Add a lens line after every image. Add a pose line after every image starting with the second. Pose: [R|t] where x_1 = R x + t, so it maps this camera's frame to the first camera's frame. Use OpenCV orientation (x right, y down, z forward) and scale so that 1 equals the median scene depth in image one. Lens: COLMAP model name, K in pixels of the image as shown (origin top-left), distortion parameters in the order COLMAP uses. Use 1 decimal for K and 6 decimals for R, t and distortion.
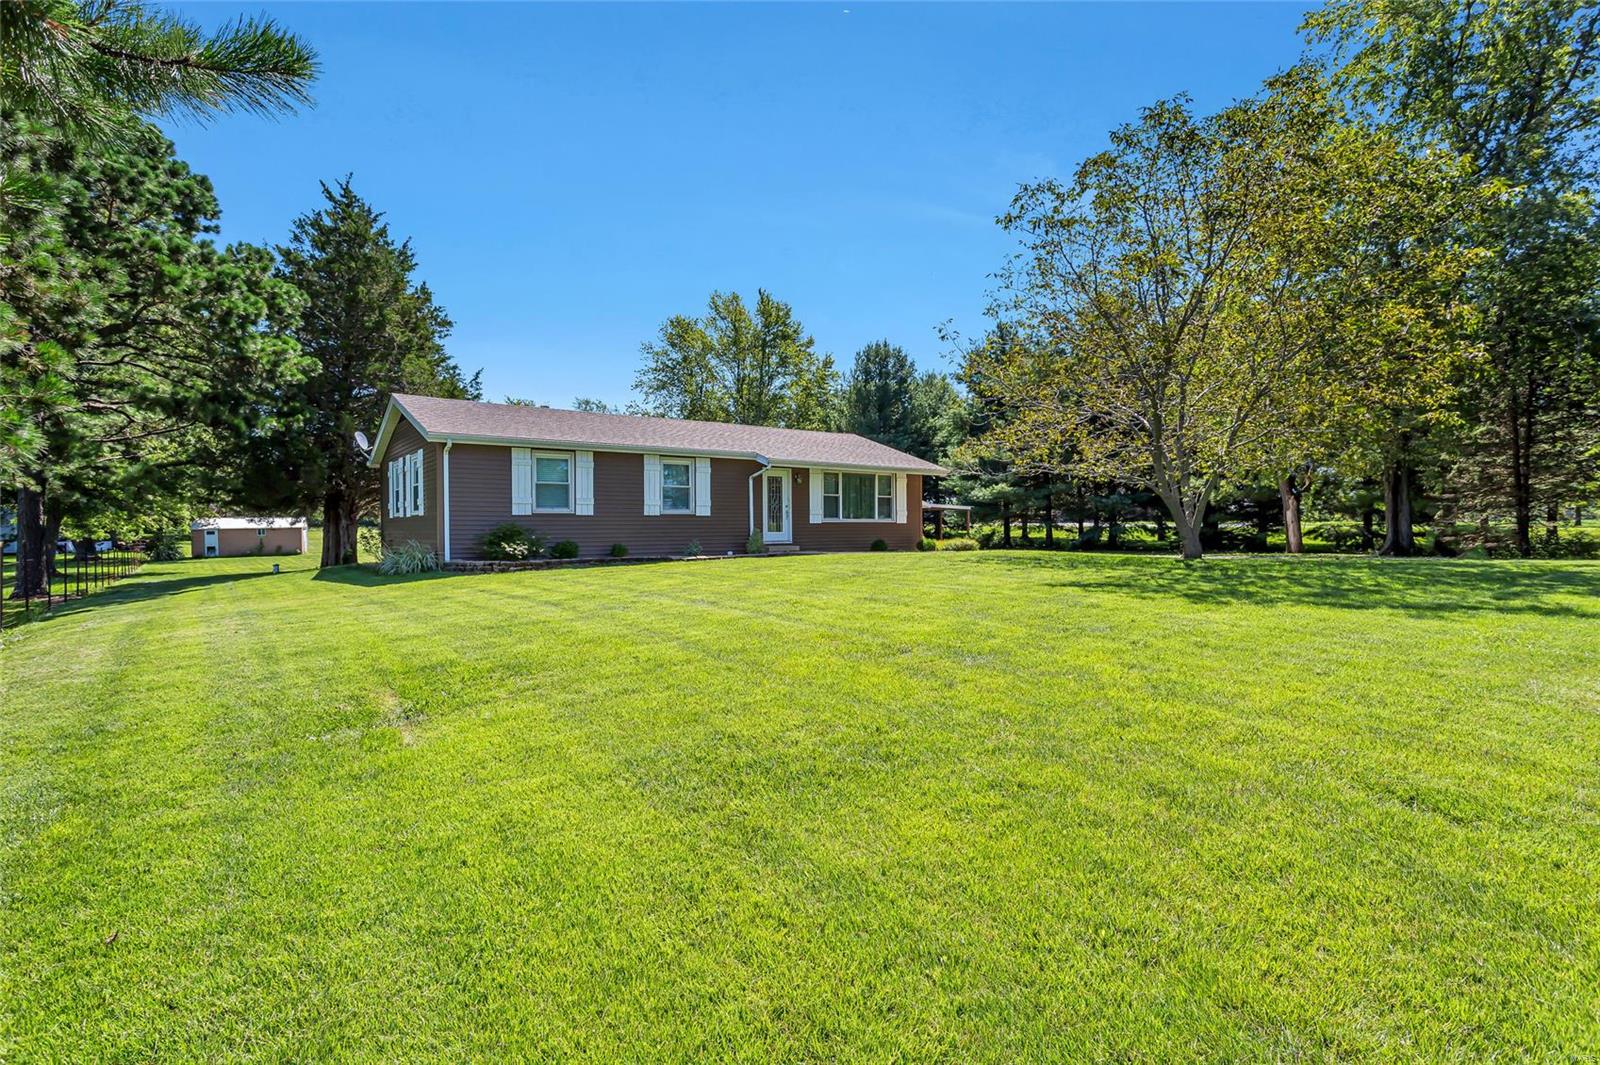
lens RADIAL K [[780.2, 0, 800.0], [0, 780.2, 532.5], [0, 0, 1]] dist [0.000951, 0.000126]
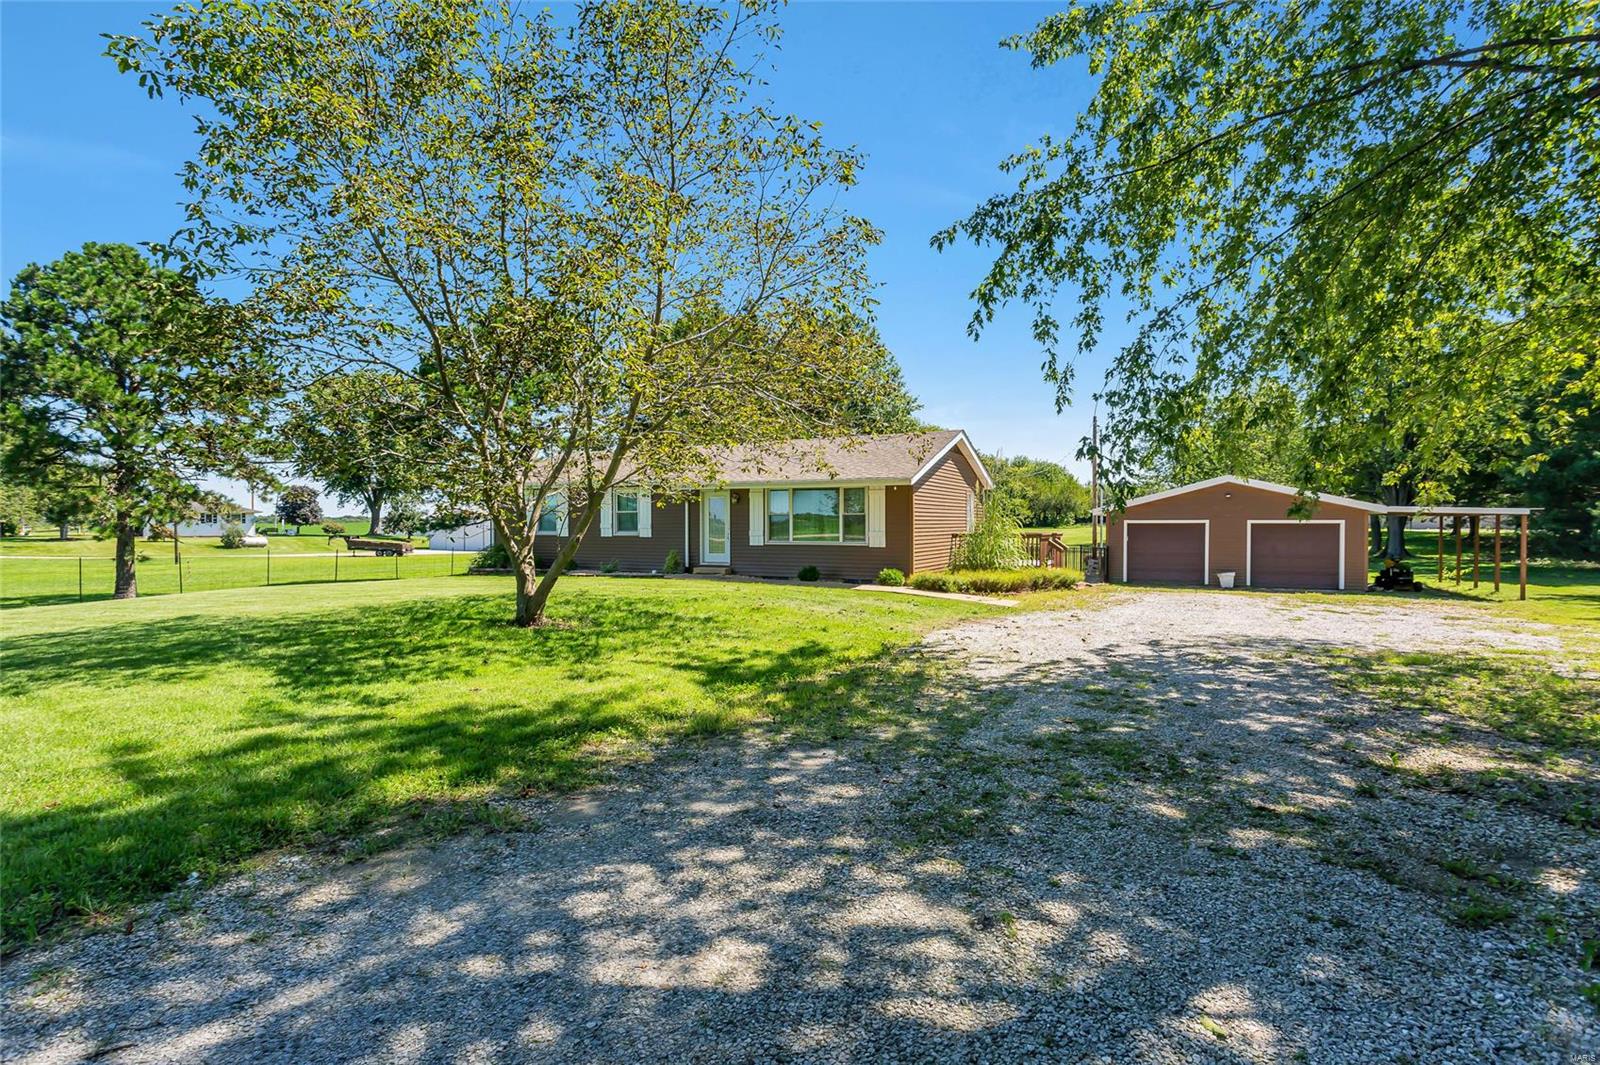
lens RADIAL K [[780.2, 0, 800.0], [0, 780.2, 532.5], [0, 0, 1]] dist [0.000951, 0.000126]
pose [[0.445231, -0.003137, -0.895410, 0.884879], [-0.015877, 0.999809, -0.011397, -0.017569], [0.895275, 0.019291, 0.445096, 0.637278]]
